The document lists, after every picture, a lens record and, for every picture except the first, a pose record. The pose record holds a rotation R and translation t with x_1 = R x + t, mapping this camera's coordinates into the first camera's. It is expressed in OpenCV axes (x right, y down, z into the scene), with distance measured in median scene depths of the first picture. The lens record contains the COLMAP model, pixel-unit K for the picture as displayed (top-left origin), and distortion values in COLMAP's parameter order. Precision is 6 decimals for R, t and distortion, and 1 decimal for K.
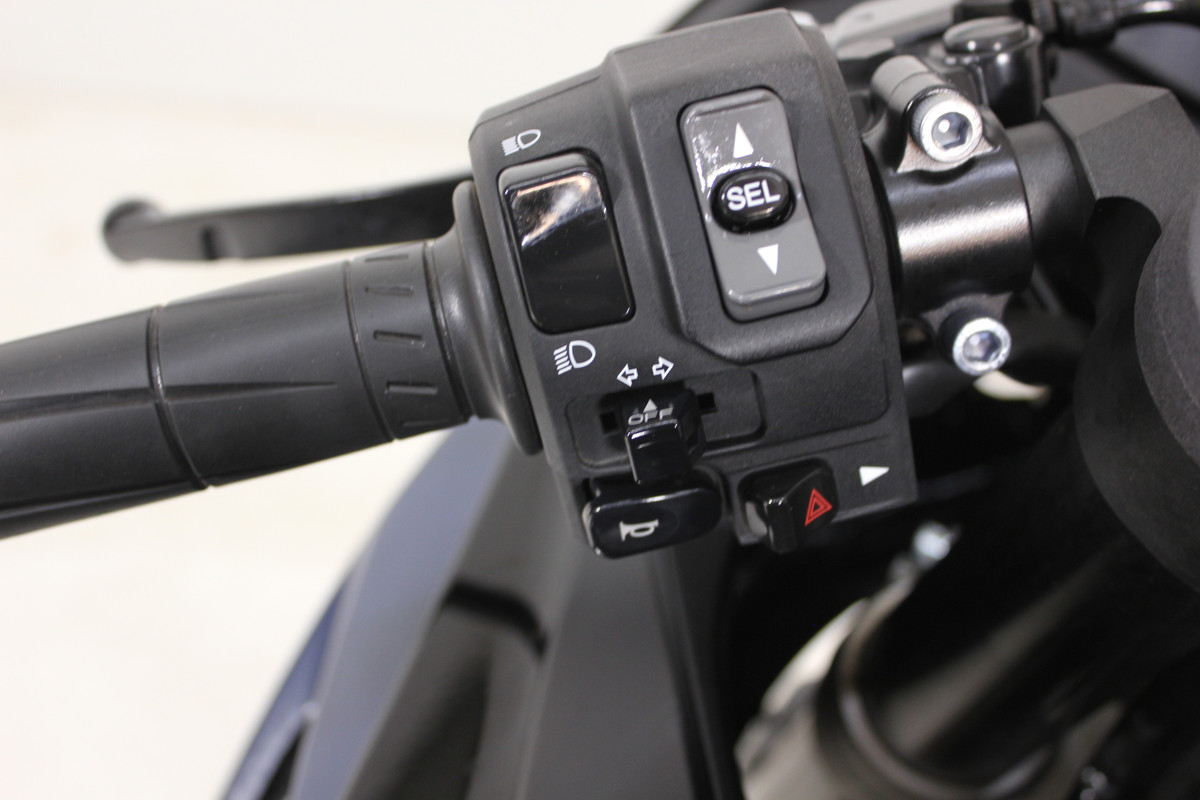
lens RADIAL K [[1586.5, 0, 600.0], [0, 1586.5, 400.0], [0, 0, 1]] dist [-0.054400, -0.028343]
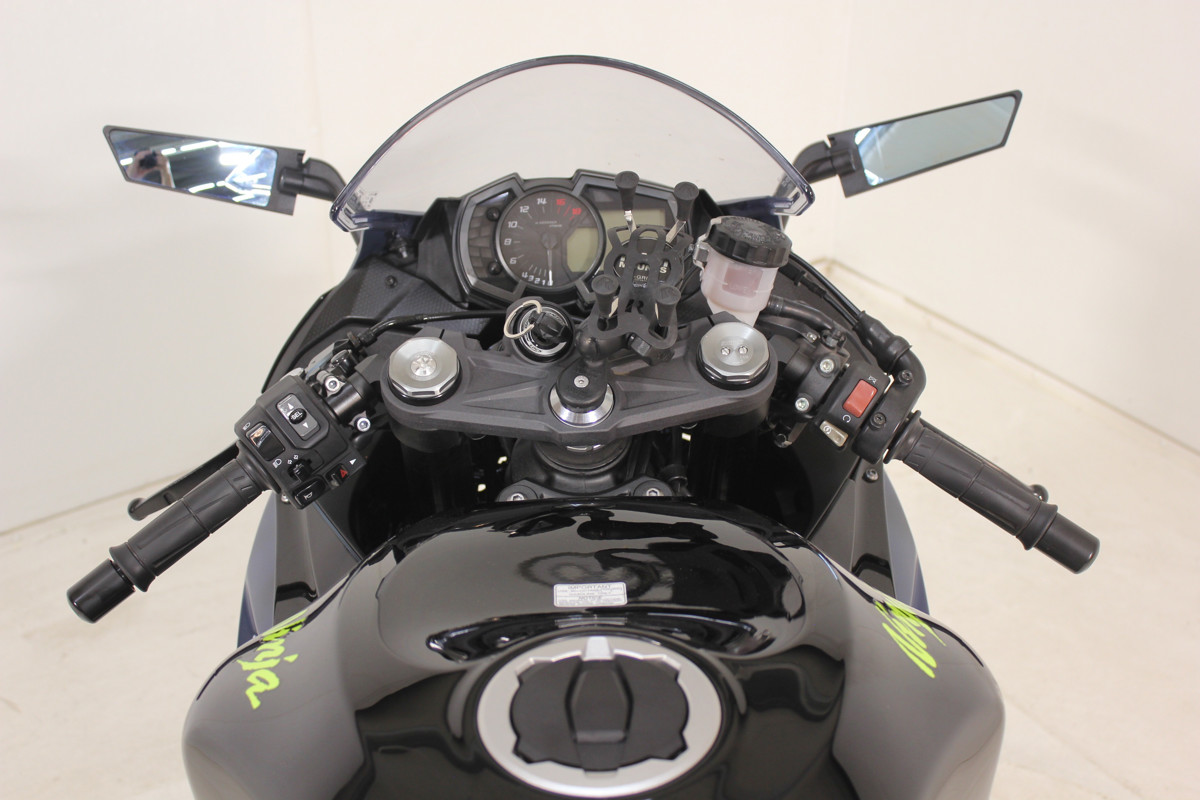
lens RADIAL K [[1586.5, 0, 600.0], [0, 1586.5, 400.0], [0, 0, 1]] dist [-0.054400, -0.028343]
pose [[0.885226, -0.418245, 0.203581, -0.043085], [0.444369, 0.889752, -0.104293, 0.667968], [-0.137517, 0.182788, 0.973487, -3.439372]]
